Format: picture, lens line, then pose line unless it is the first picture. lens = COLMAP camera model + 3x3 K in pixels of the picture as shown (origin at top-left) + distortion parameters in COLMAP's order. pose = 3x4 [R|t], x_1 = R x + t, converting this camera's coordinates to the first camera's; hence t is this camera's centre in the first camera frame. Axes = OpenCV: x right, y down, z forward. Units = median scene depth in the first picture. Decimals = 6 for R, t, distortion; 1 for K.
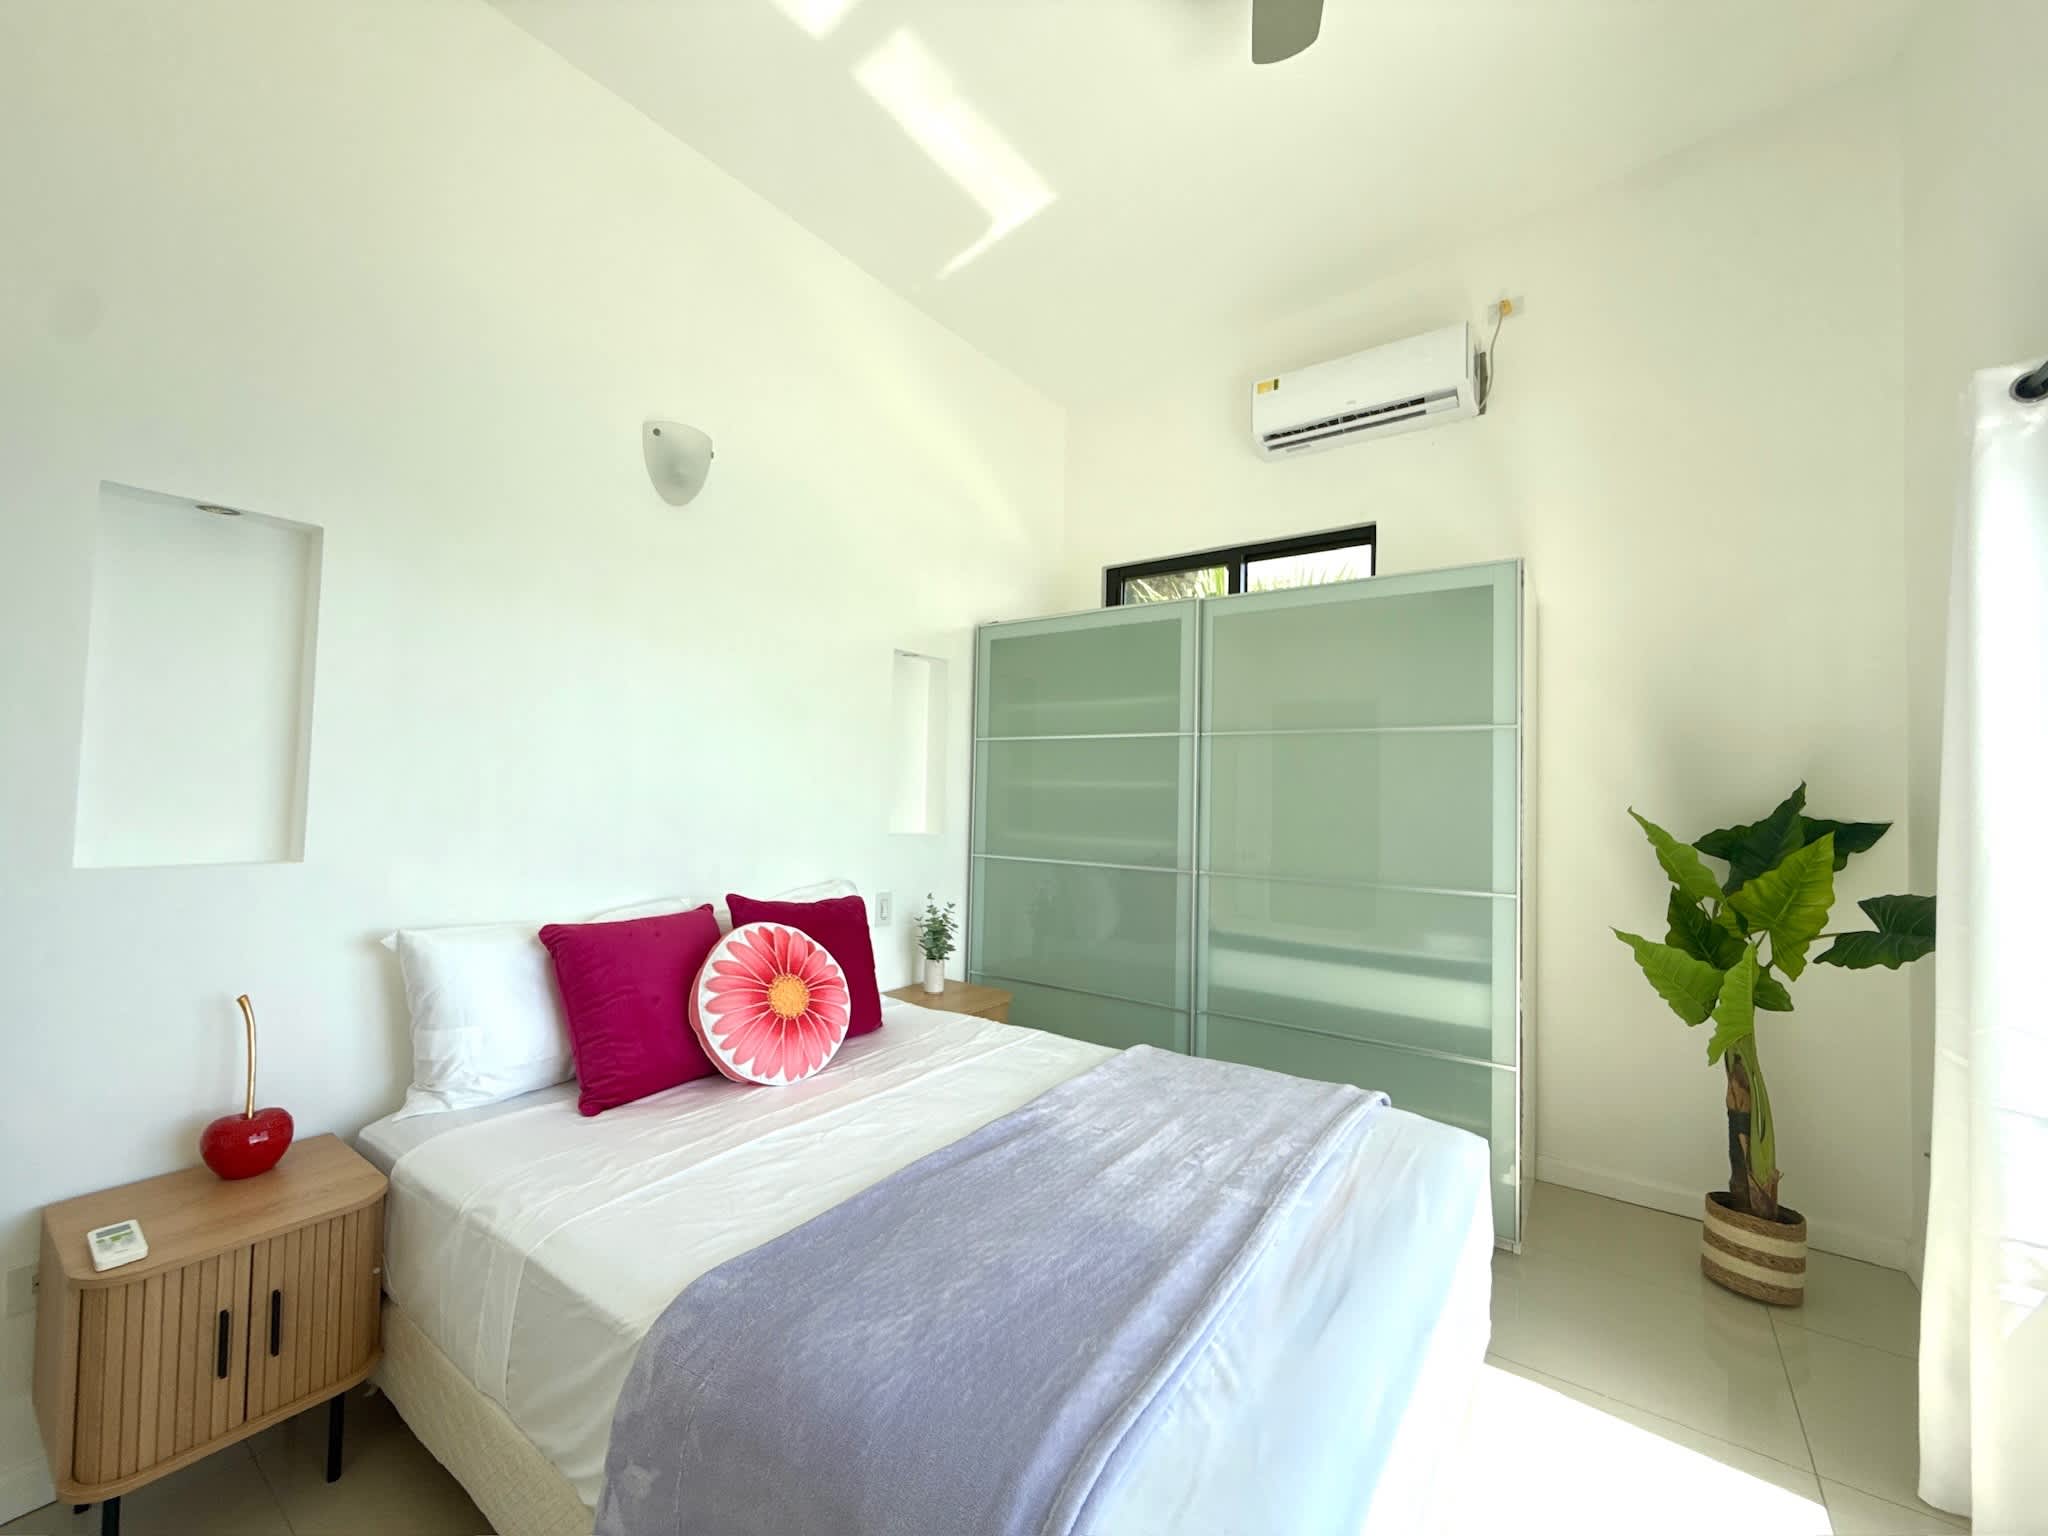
lens RADIAL K [[821.0, 0, 1027.4], [0, 821.0, 767.0], [0, 0, 1]] dist [-0.000986, 0.000136]
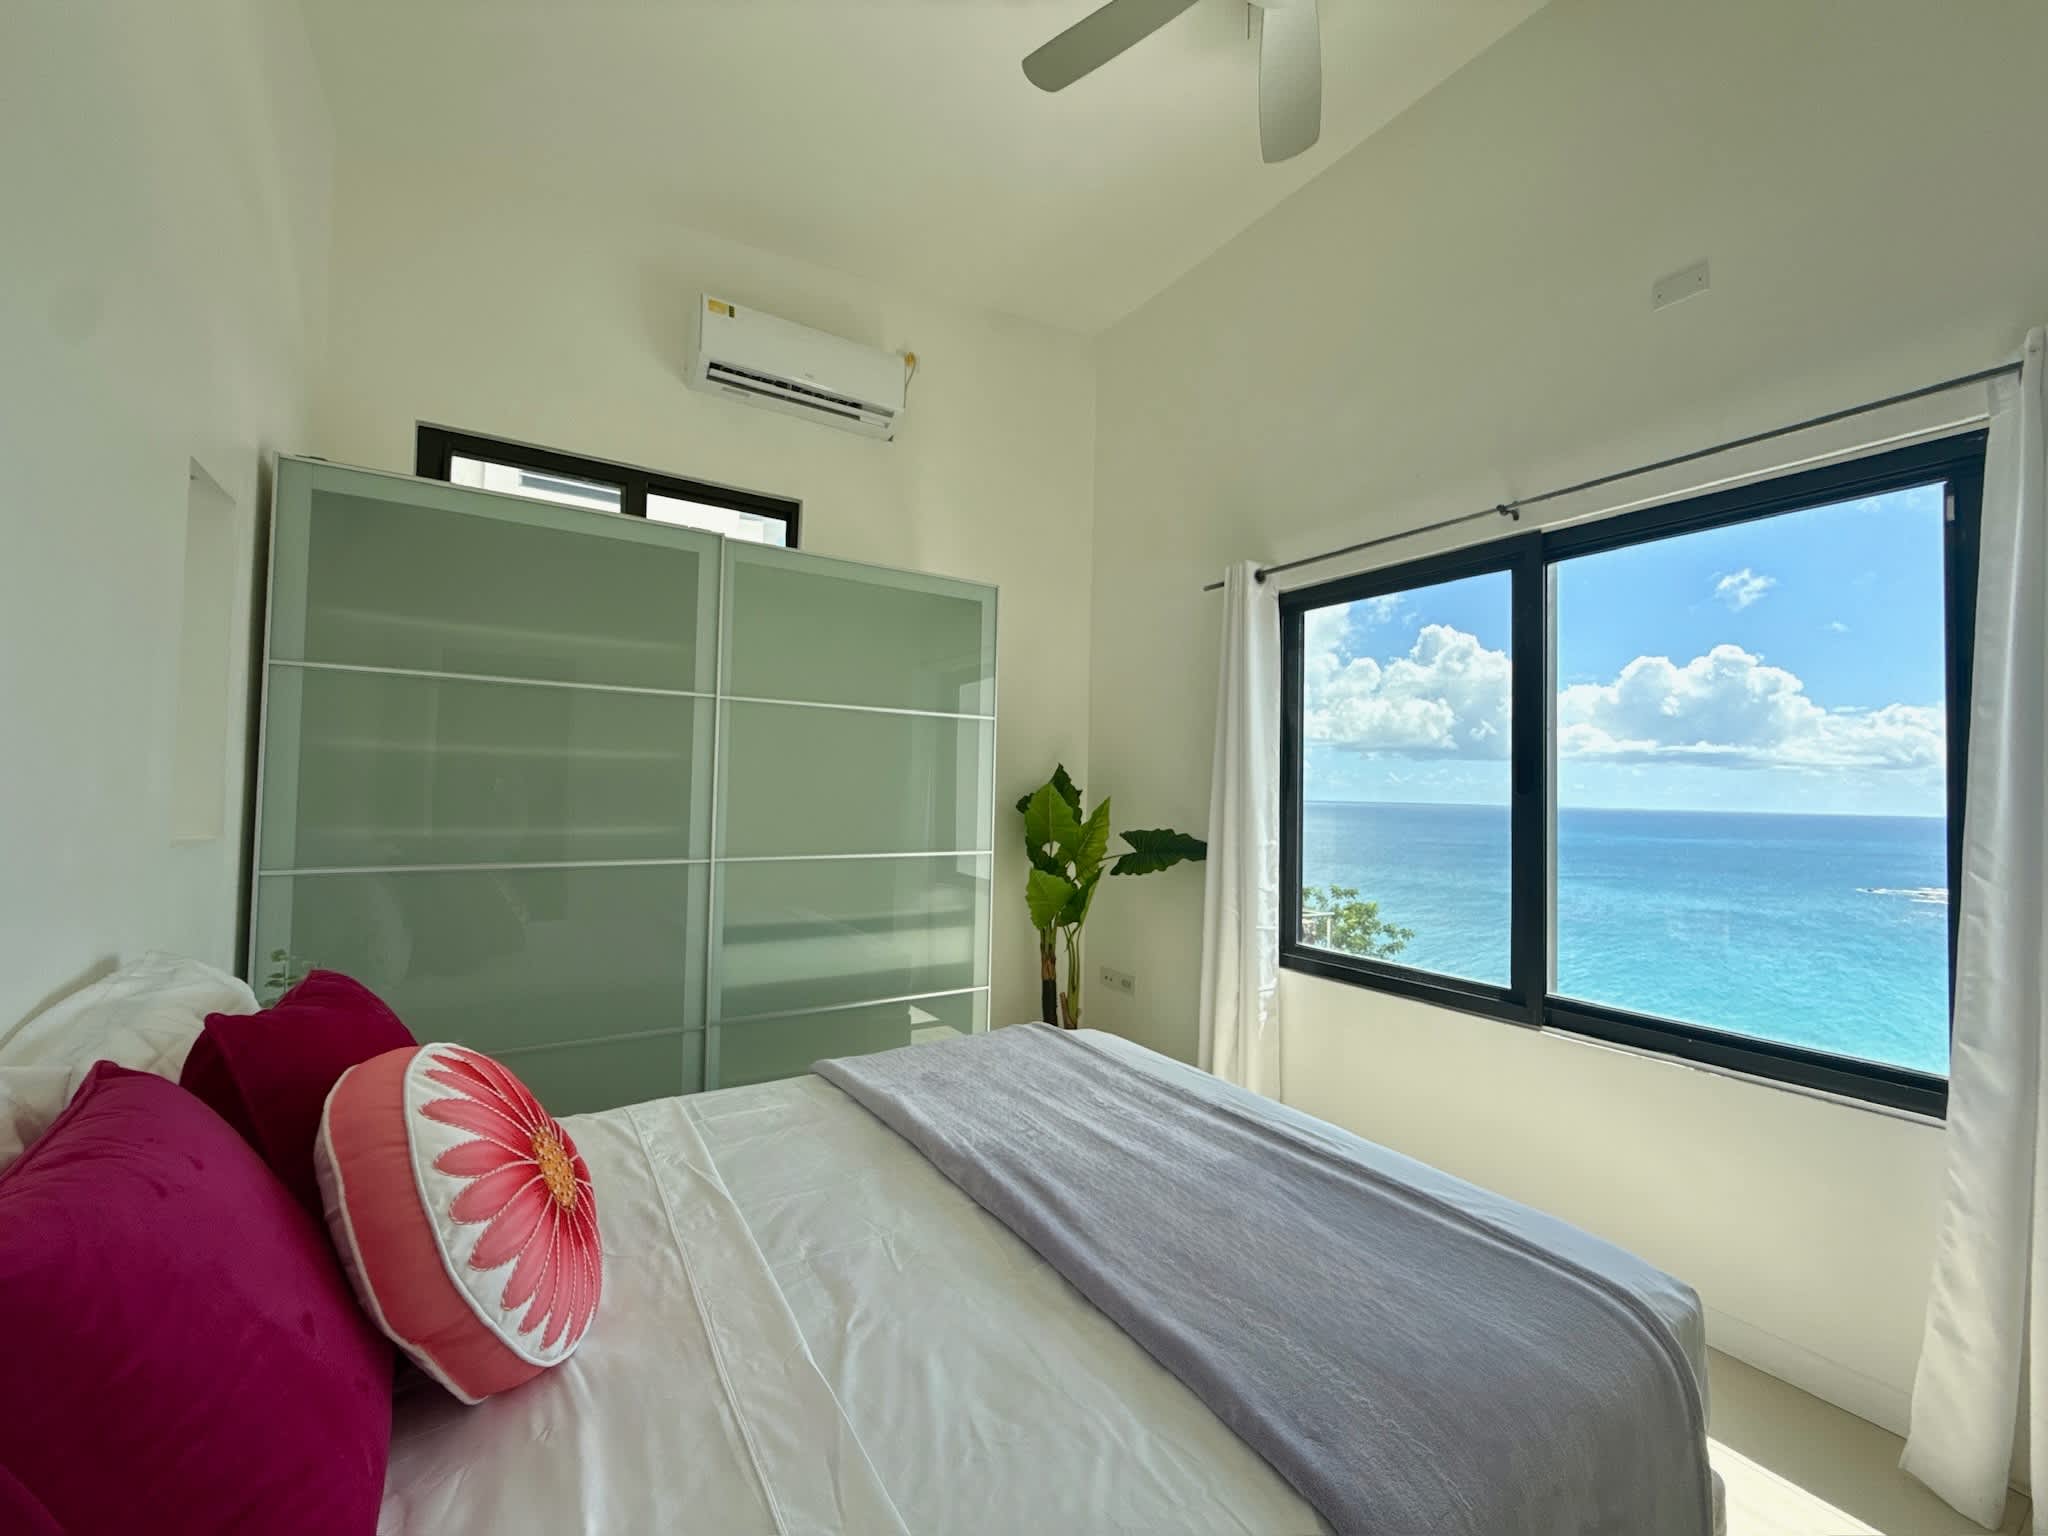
lens RADIAL K [[821.0, 0, 1027.4], [0, 821.0, 767.0], [0, 0, 1]] dist [-0.000986, 0.000136]
pose [[0.368838, 0.010128, 0.929439, -0.602005], [-0.045382, 0.998944, 0.007124, 0.014934], [-0.928385, -0.044808, 0.368908, 0.513845]]
